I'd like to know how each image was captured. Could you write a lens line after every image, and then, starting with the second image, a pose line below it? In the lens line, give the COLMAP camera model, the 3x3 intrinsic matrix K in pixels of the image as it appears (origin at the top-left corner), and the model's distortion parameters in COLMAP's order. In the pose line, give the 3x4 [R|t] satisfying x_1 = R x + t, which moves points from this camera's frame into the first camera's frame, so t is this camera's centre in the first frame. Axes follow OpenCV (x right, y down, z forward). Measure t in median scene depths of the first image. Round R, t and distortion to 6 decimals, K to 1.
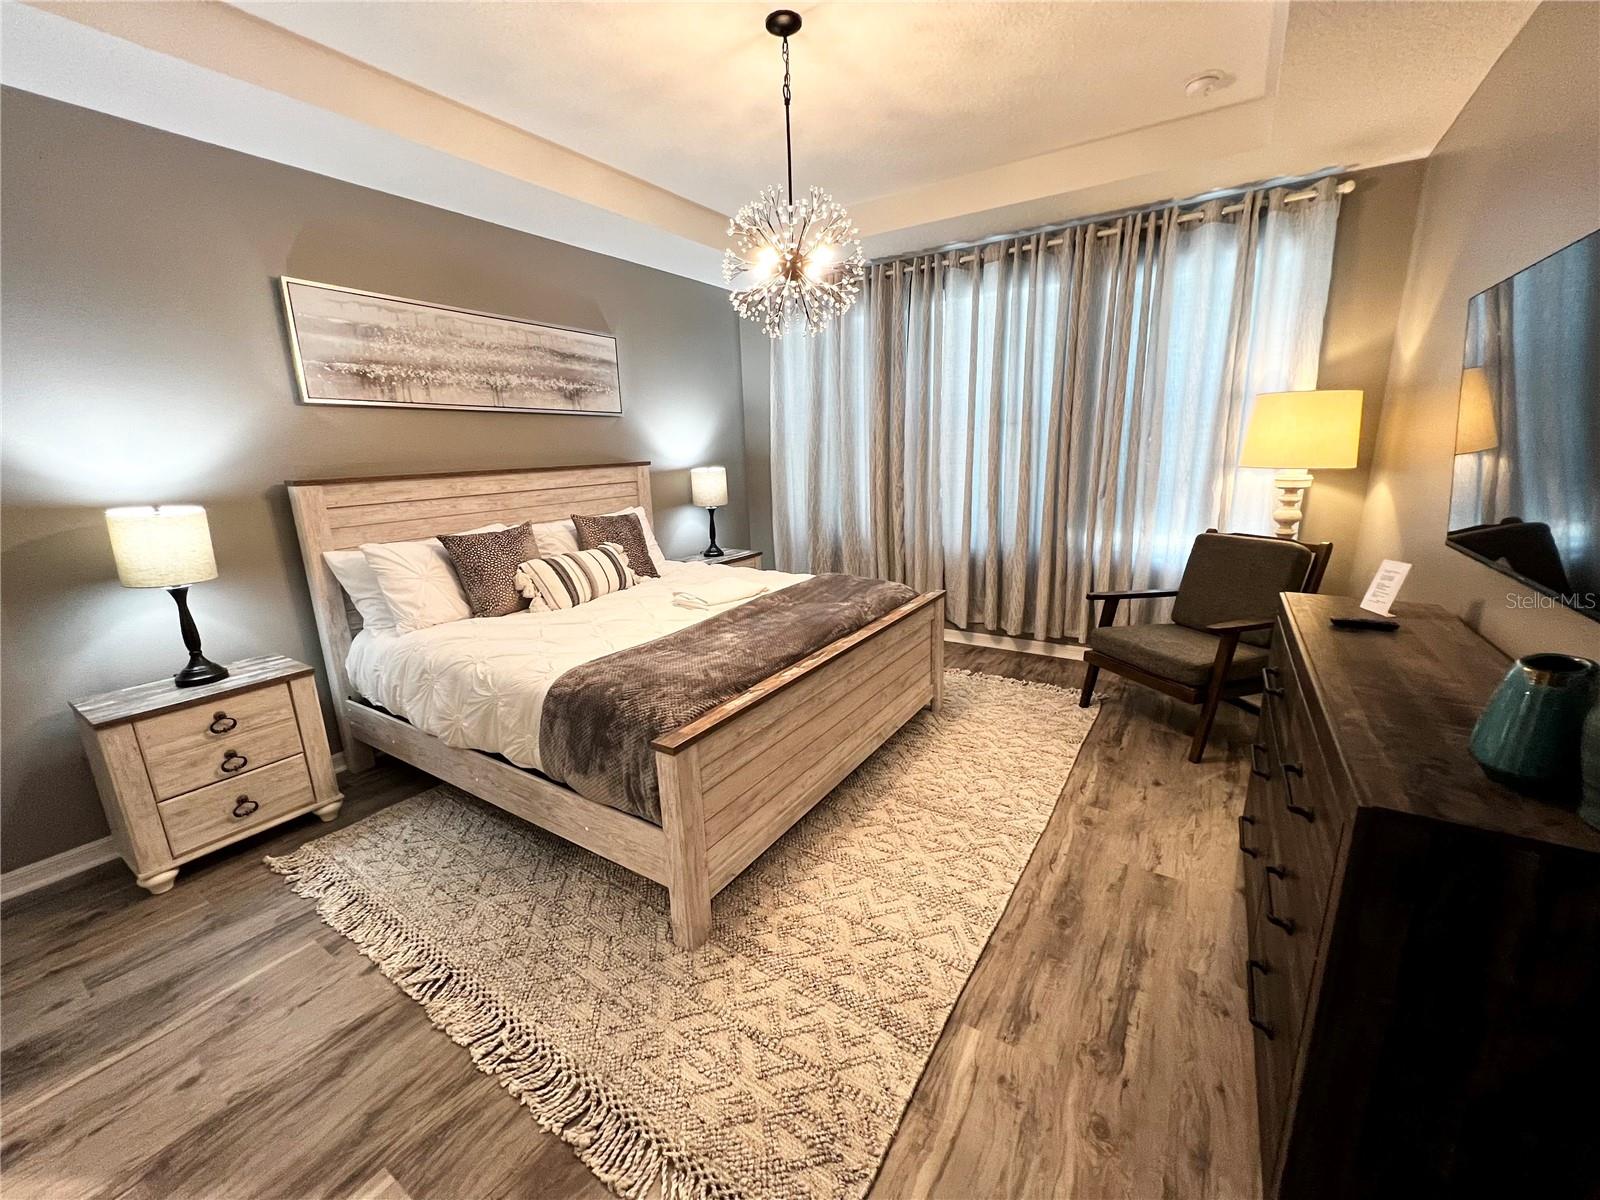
lens RADIAL K [[639.5, 0, 799.4], [0, 639.5, 601.8], [0, 0, 1]] dist [-0.001592, 0.000808]
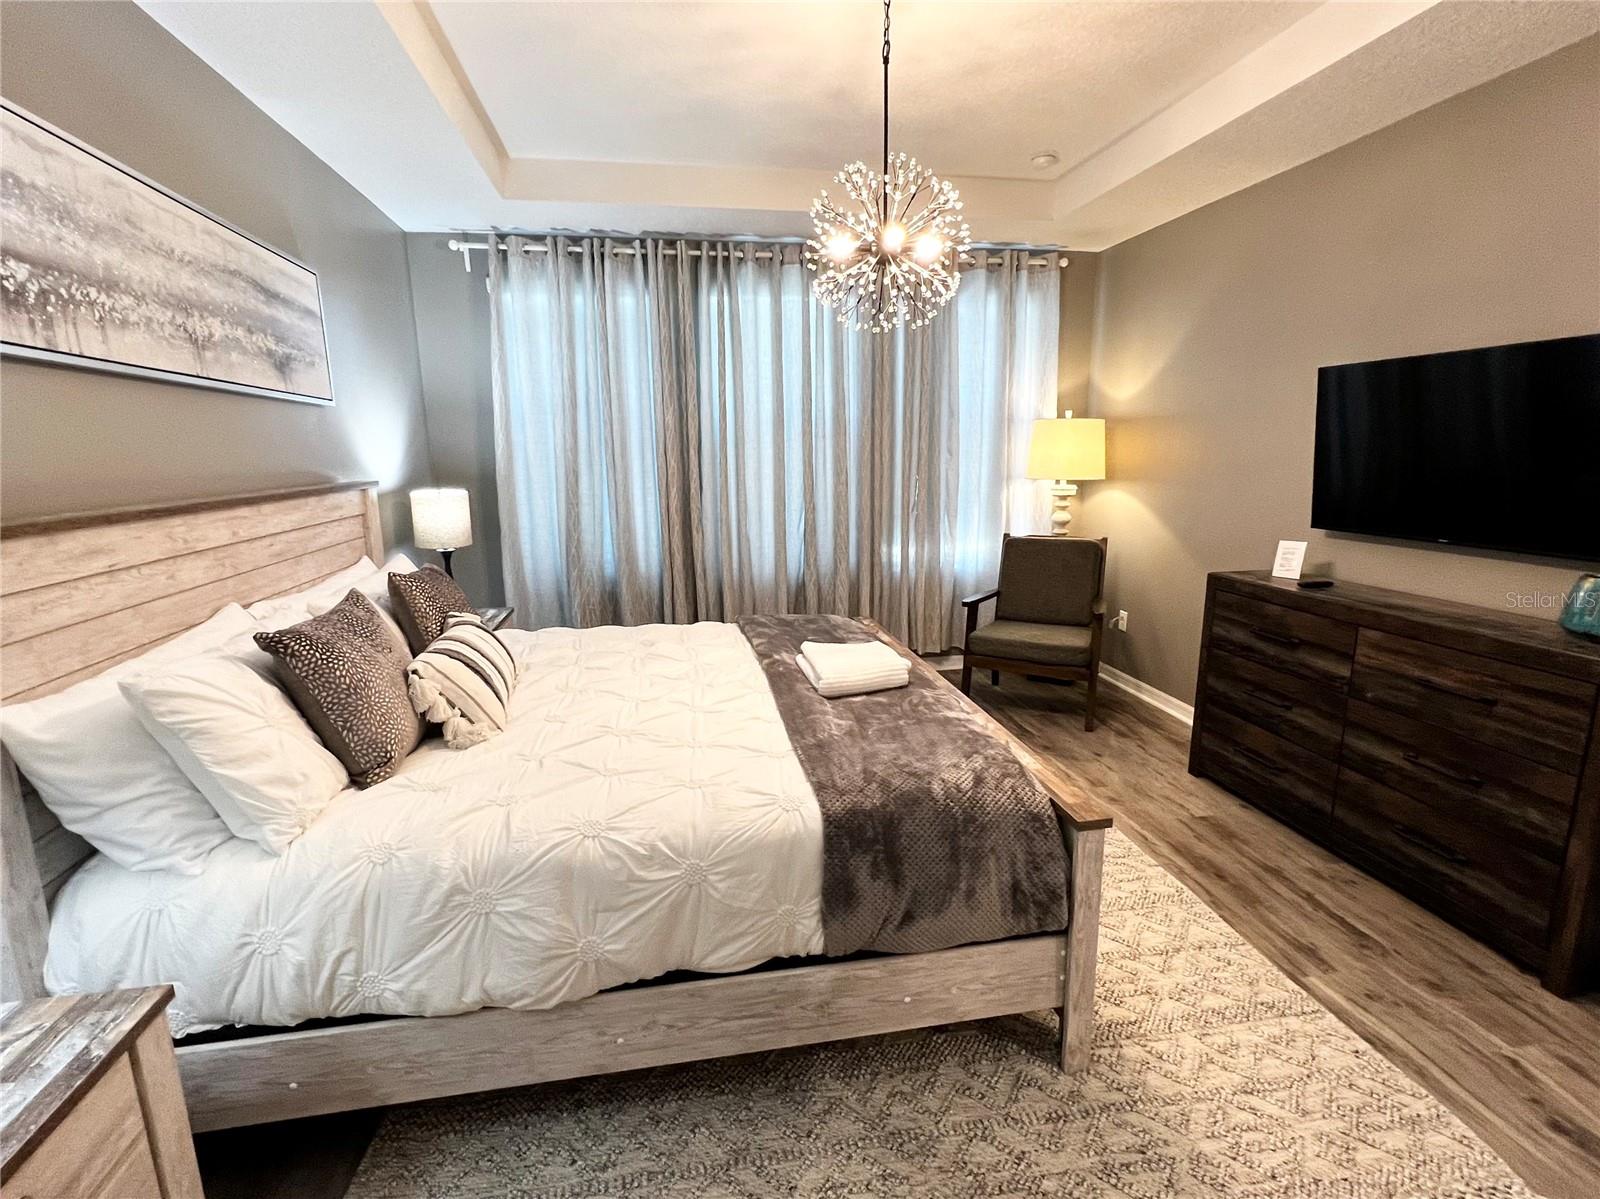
lens RADIAL K [[767.6, 0, 800.0], [0, 767.6, 599.5], [0, 0, 1]] dist [0.000239, 0.001052]
pose [[0.728822, -0.115363, 0.674914, -0.615327], [0.156610, 0.987660, -0.000298, -0.060777], [-0.666552, 0.105916, 0.737896, 0.275051]]
